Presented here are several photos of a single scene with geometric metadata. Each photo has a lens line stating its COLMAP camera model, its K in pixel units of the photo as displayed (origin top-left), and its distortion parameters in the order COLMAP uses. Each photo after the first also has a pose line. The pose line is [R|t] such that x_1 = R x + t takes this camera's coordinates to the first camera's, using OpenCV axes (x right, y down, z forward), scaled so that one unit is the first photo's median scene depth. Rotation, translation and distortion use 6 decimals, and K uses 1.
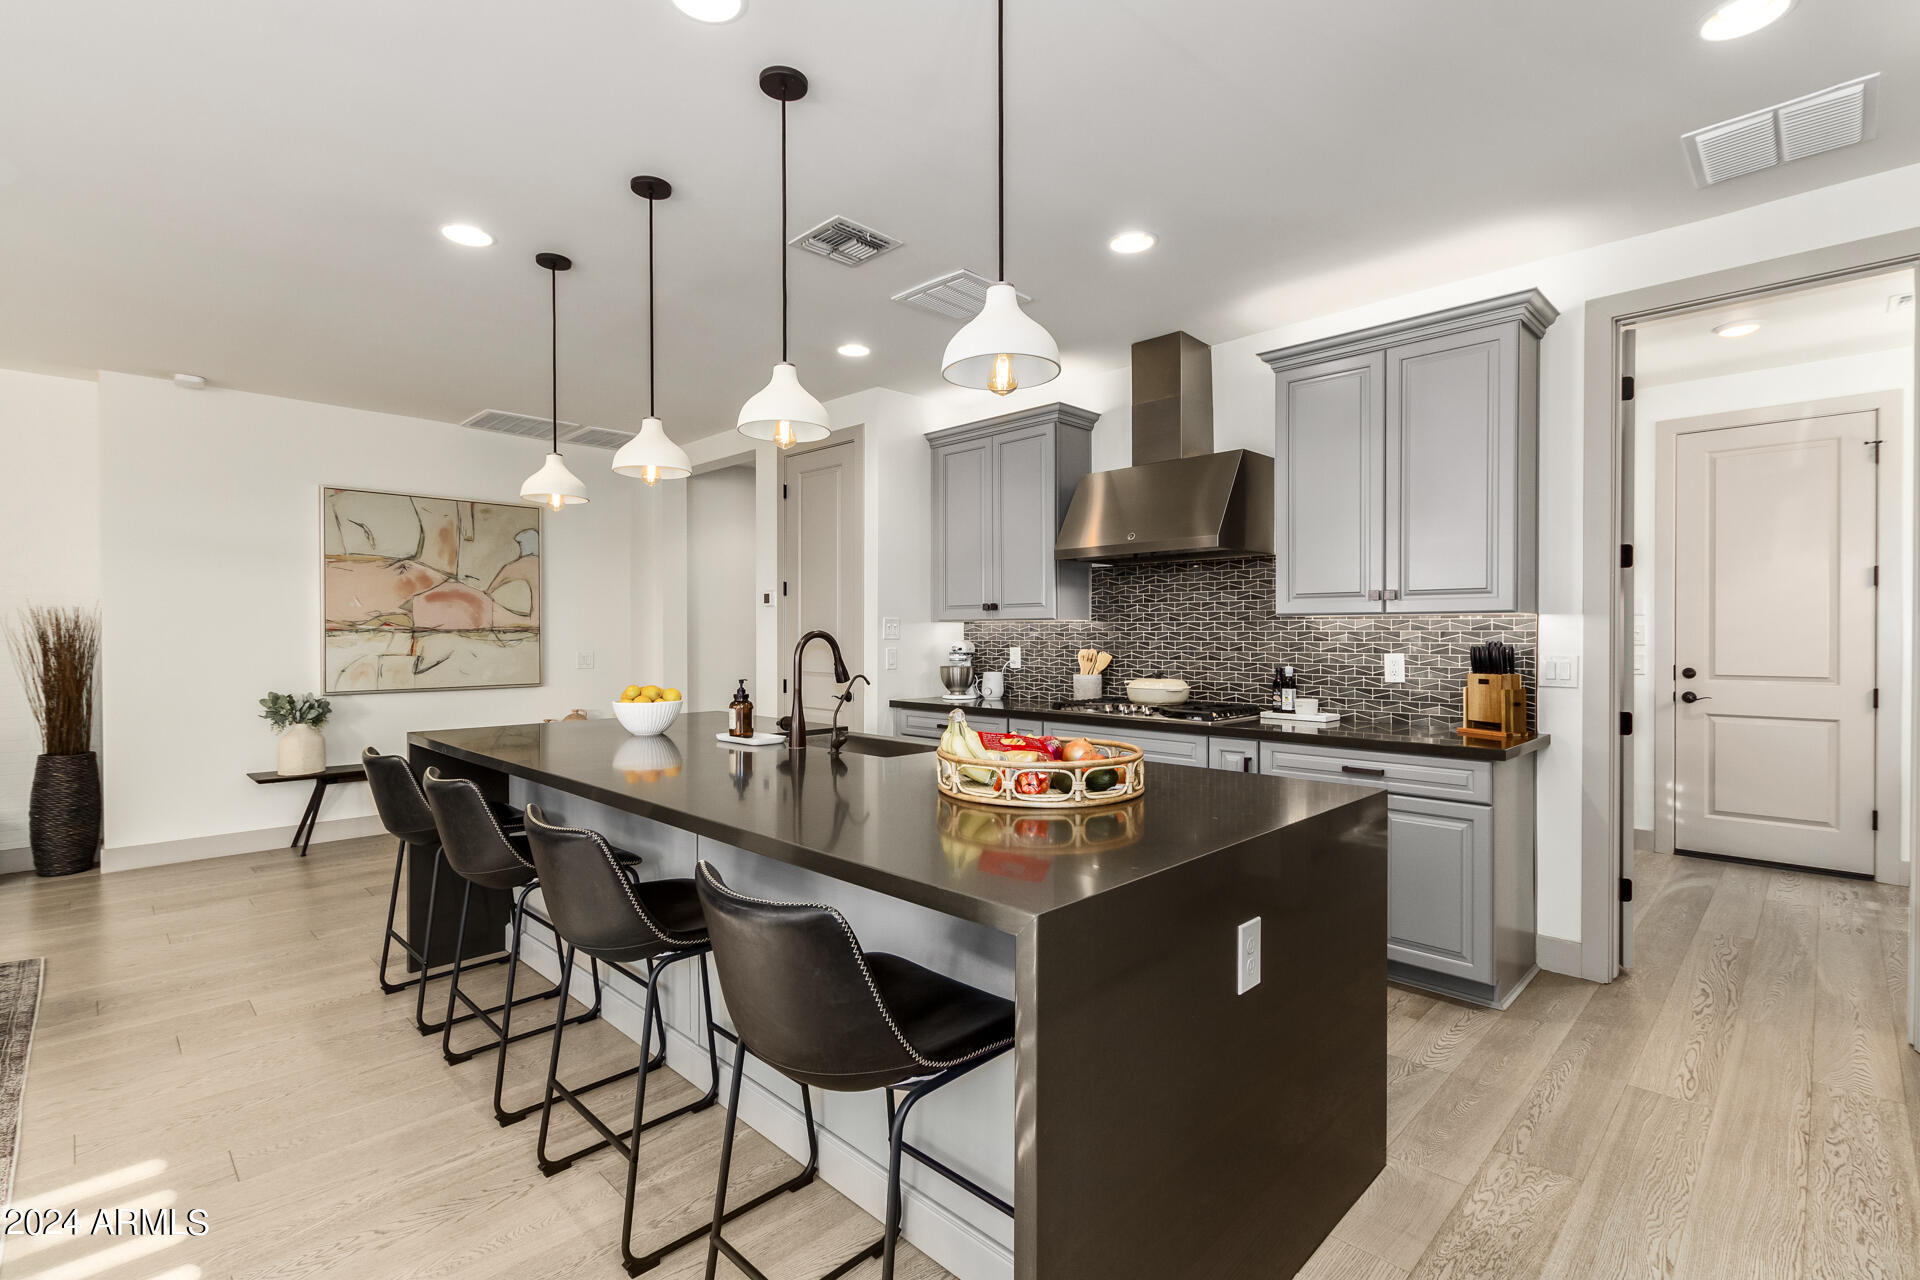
lens RADIAL K [[879.8, 0, 964.4], [0, 879.8, 641.0], [0, 0, 1]] dist [0.000748, -0.001215]
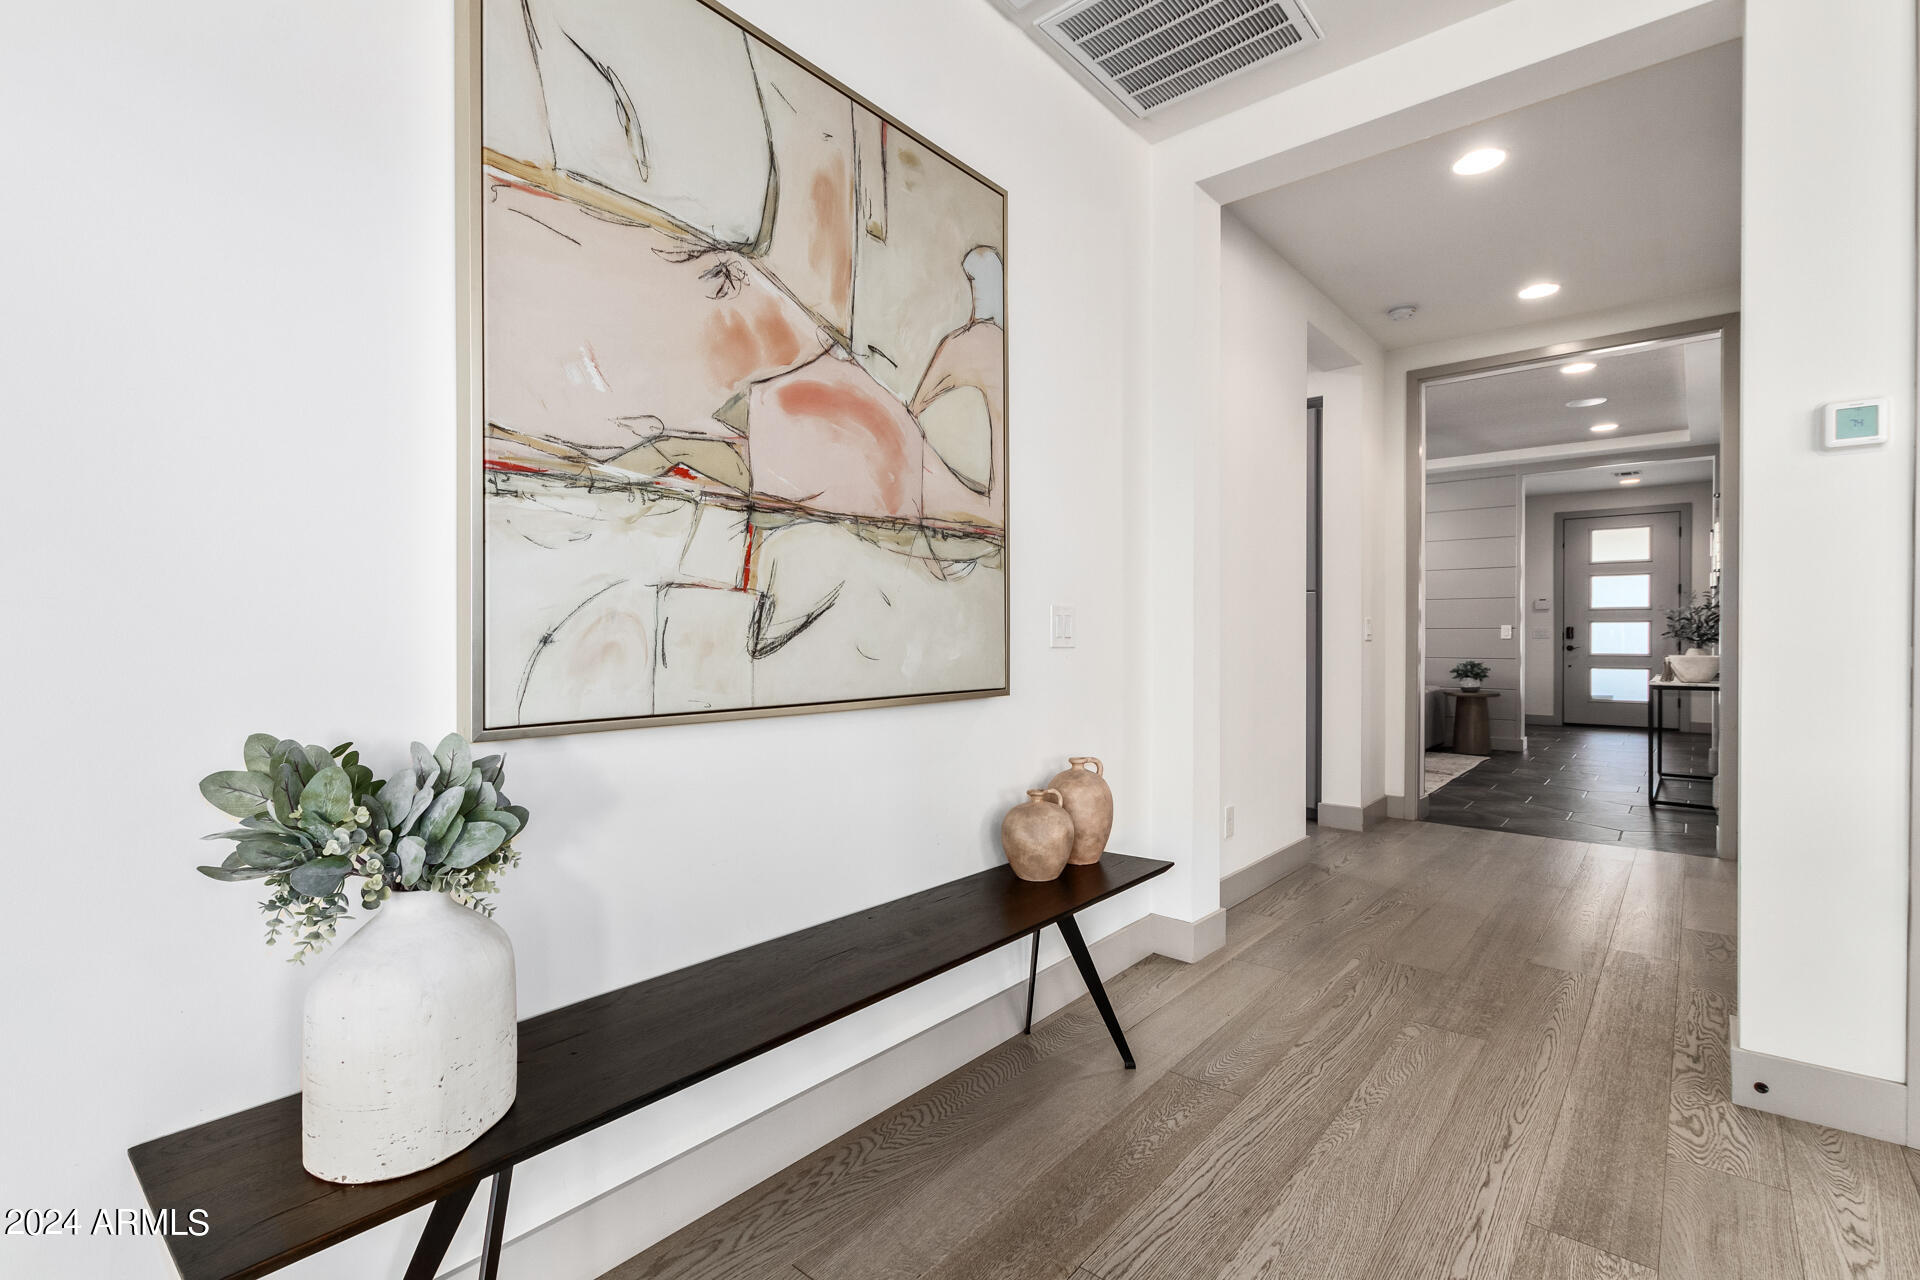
lens RADIAL K [[879.8, 0, 961.9], [0, 879.8, 641.6], [0, 0, 1]] dist [0.000748, -0.001215]
pose [[0.996768, -0.003988, 0.080230, -0.577751], [0.004316, 0.999983, -0.003918, 0.034146], [-0.080213, 0.004252, 0.996769, 0.706013]]
